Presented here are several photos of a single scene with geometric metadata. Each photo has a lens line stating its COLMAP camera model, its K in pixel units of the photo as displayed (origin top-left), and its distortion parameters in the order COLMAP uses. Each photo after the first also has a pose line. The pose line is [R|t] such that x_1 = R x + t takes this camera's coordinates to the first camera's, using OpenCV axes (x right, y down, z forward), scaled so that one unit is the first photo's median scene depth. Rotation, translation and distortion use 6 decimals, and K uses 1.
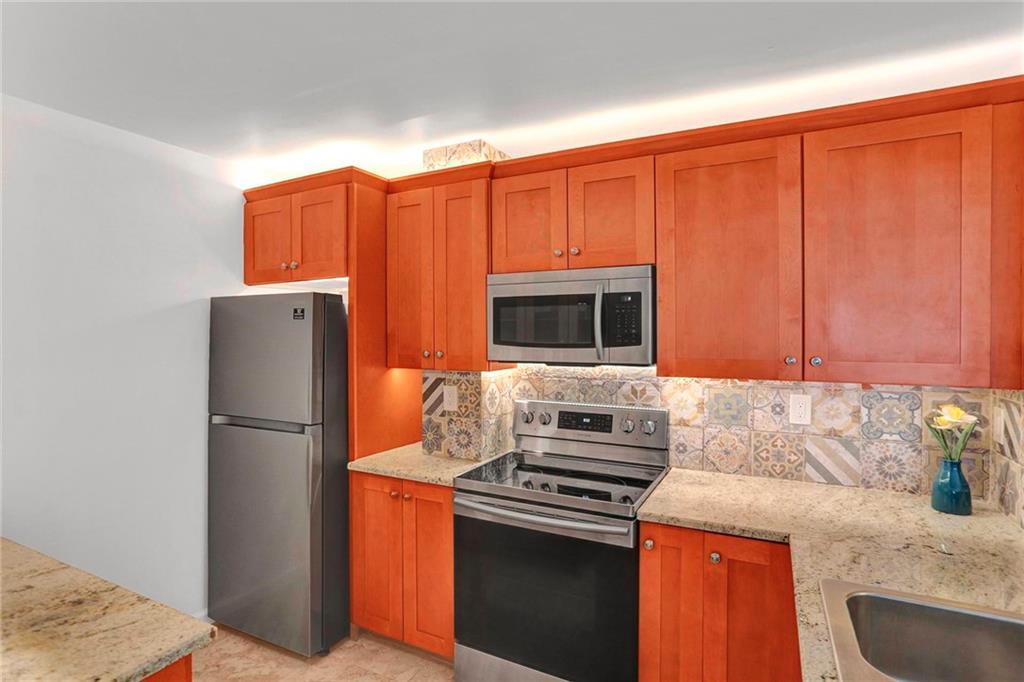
lens RADIAL K [[524.0, 0, 499.8], [0, 524.0, 328.8], [0, 0, 1]] dist [-0.061933, 0.035172]
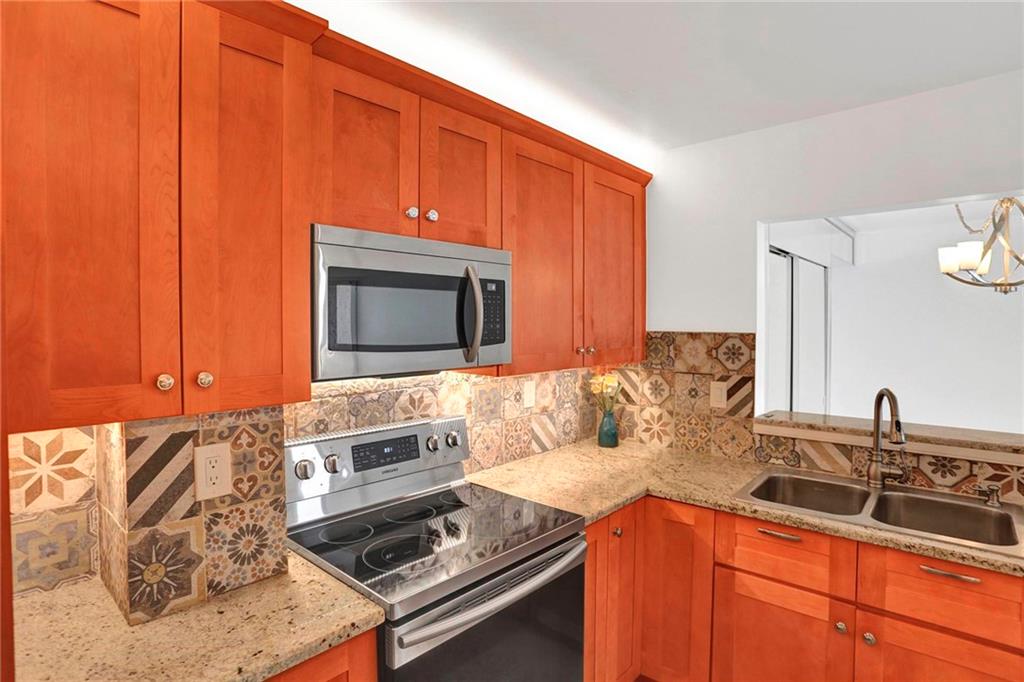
lens RADIAL K [[524.0, 0, 499.8], [0, 524.0, 328.8], [0, 0, 1]] dist [-0.061933, 0.035172]
pose [[0.265125, -0.005170, 0.964200, -0.482171], [0.001278, 0.999987, 0.005010, 0.004091], [-0.964213, -0.000096, 0.265128, 0.650078]]
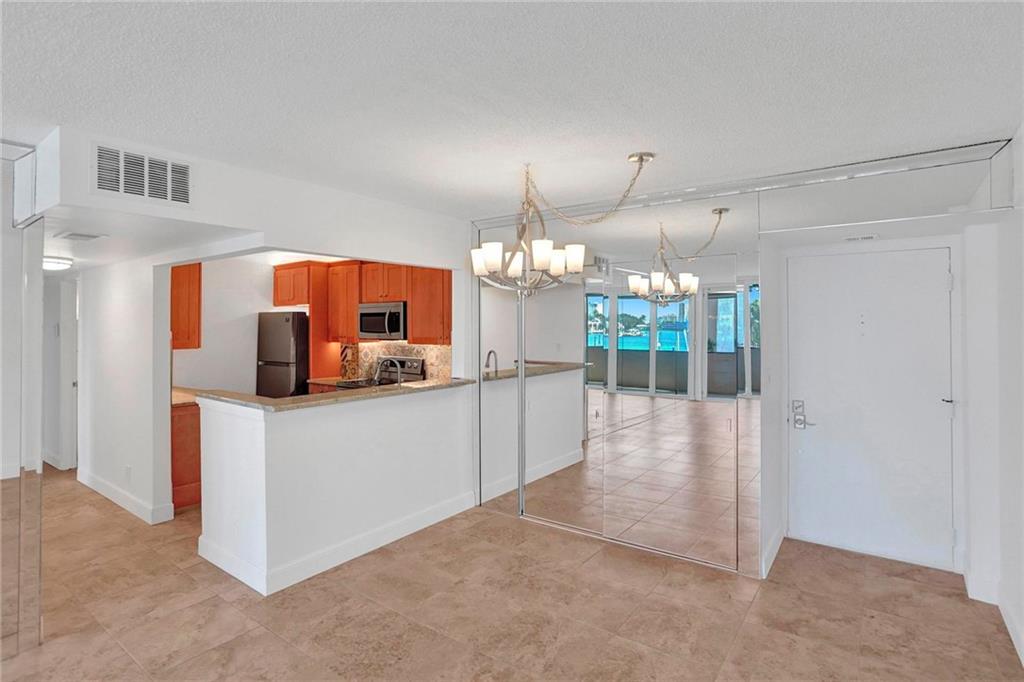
lens RADIAL K [[522.0, 0, 512.1], [0, 522.0, 316.6], [0, 0, 1]] dist [-0.056665, 0.034336]
pose [[0.988376, -0.004523, -0.151960, 1.034131], [0.003148, 0.999952, -0.009291, -0.016838], [0.151994, 0.008705, 0.988343, -1.274049]]
